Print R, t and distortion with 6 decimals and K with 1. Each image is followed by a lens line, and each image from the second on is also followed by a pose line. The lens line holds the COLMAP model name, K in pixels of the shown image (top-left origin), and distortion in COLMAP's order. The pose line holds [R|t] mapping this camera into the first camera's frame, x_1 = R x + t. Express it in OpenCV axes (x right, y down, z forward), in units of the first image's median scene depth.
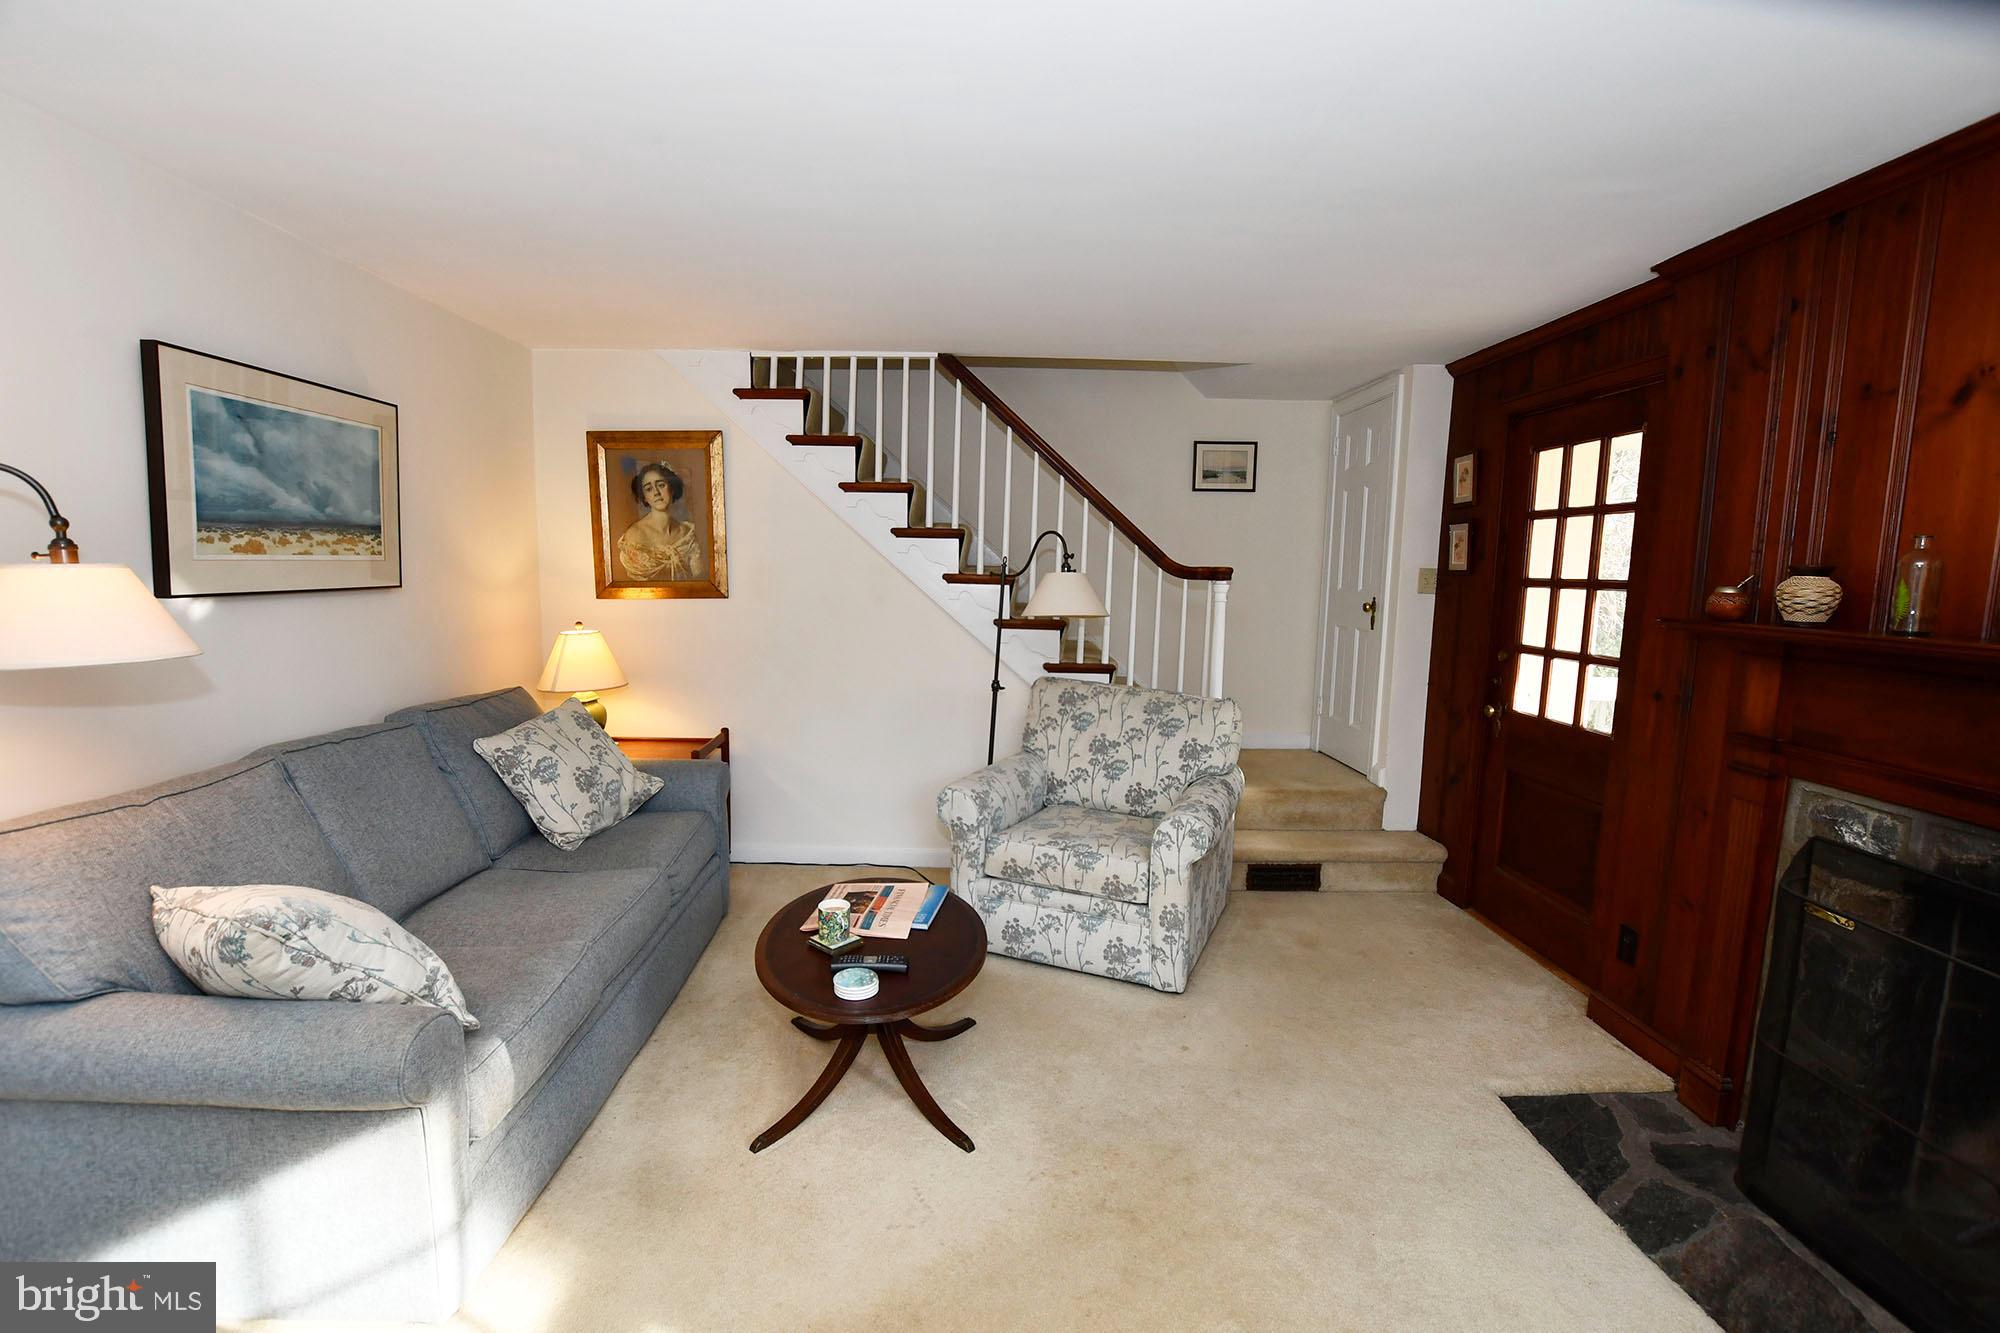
lens RADIAL K [[873.8, 0, 1000.8], [0, 873.8, 671.4], [0, 0, 1]] dist [-0.031730, 0.003983]
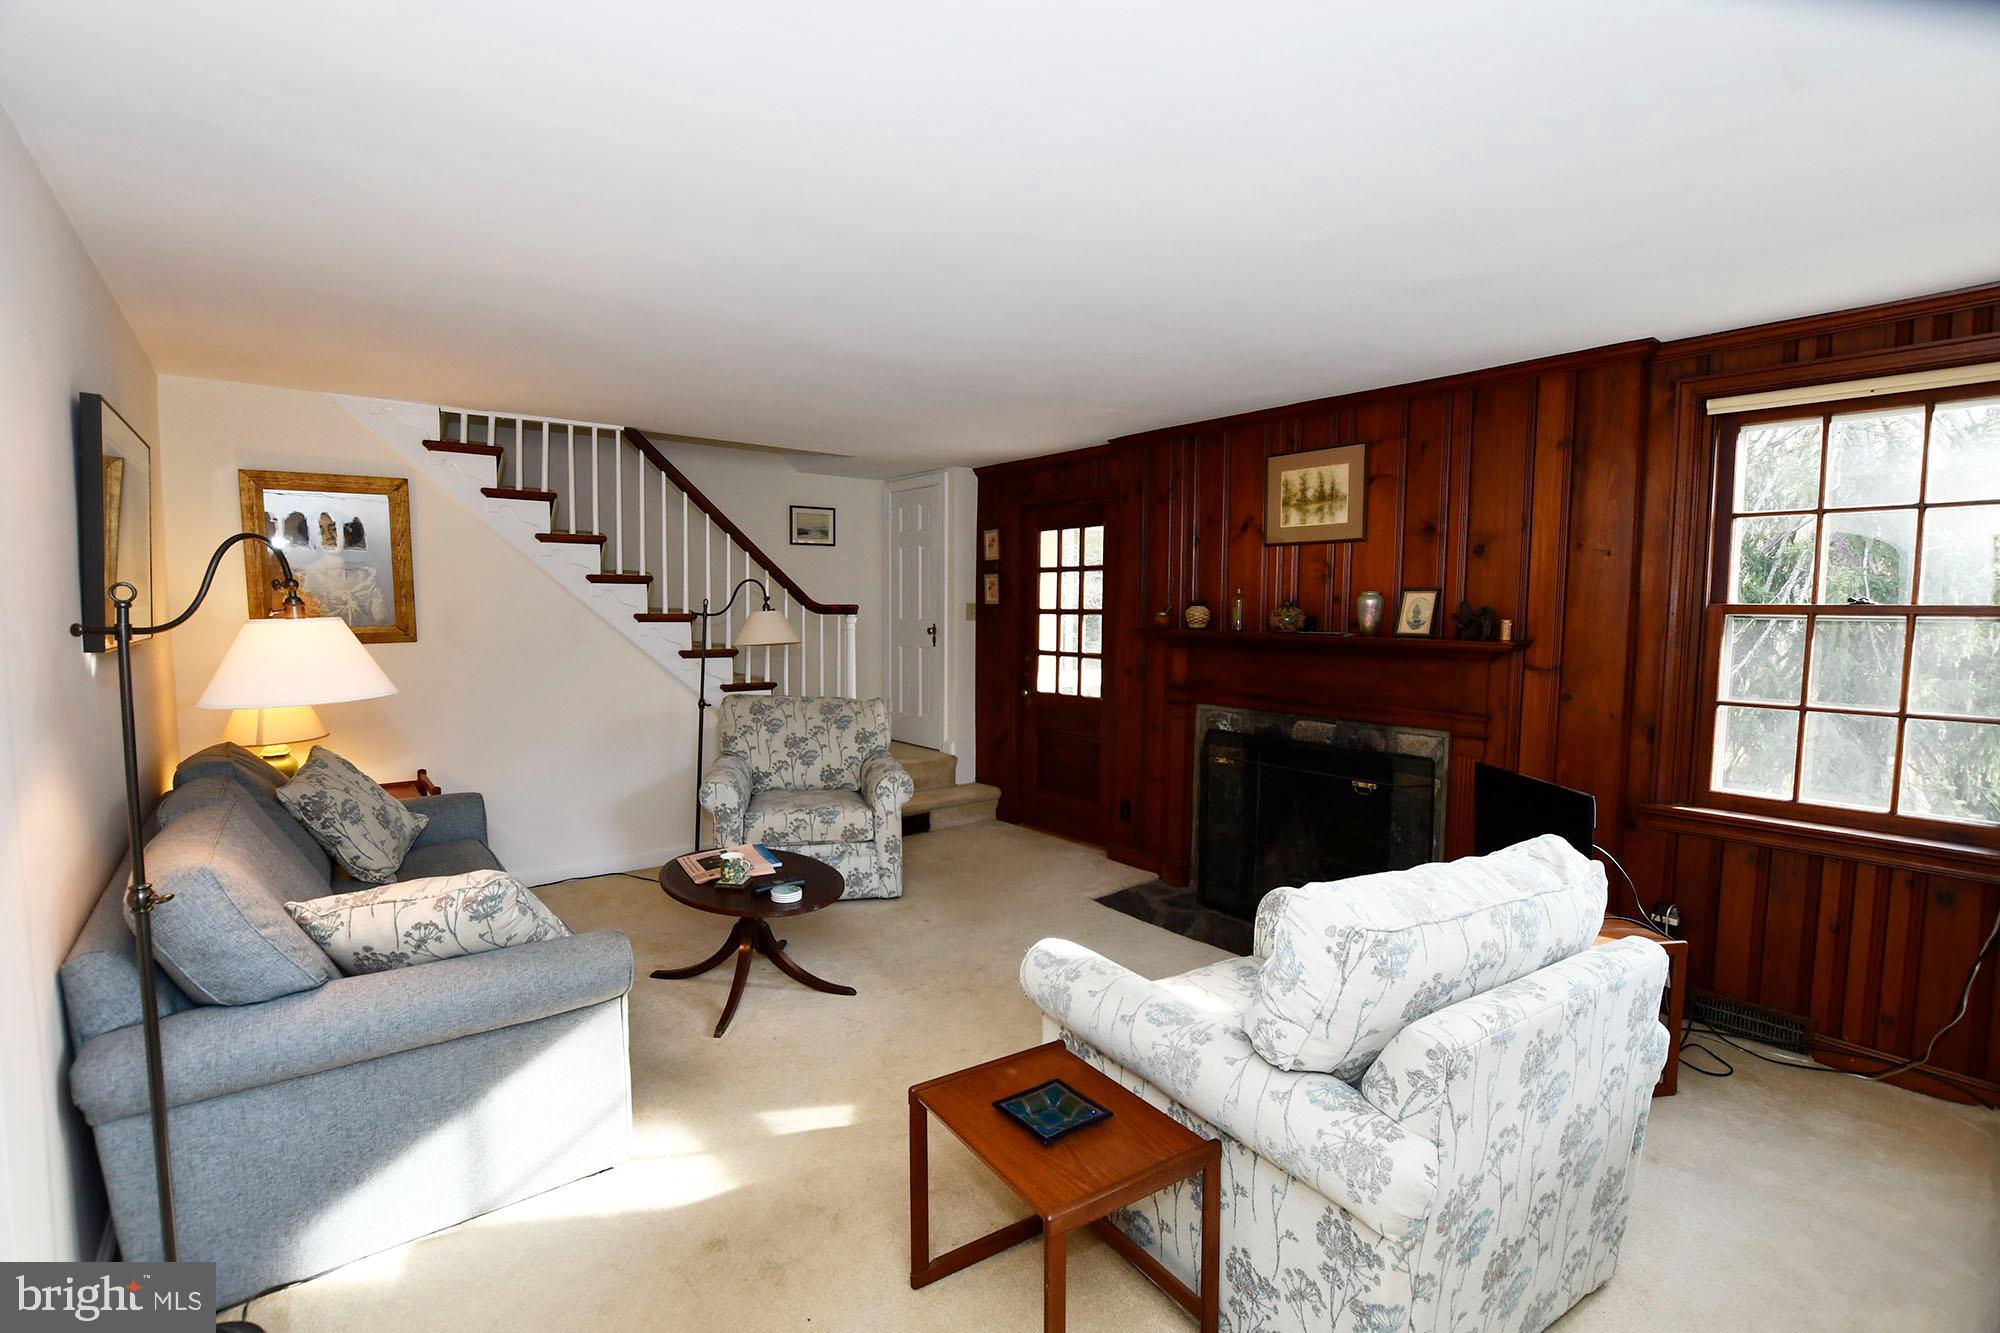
lens RADIAL K [[873.8, 0, 992.7], [0, 873.8, 665.8], [0, 0, 1]] dist [-0.031730, 0.003983]
pose [[0.793271, -0.055211, 0.606361, -0.472470], [0.081272, 0.996570, -0.015583, 0.017462], [-0.603420, 0.061642, 0.795037, -0.247520]]
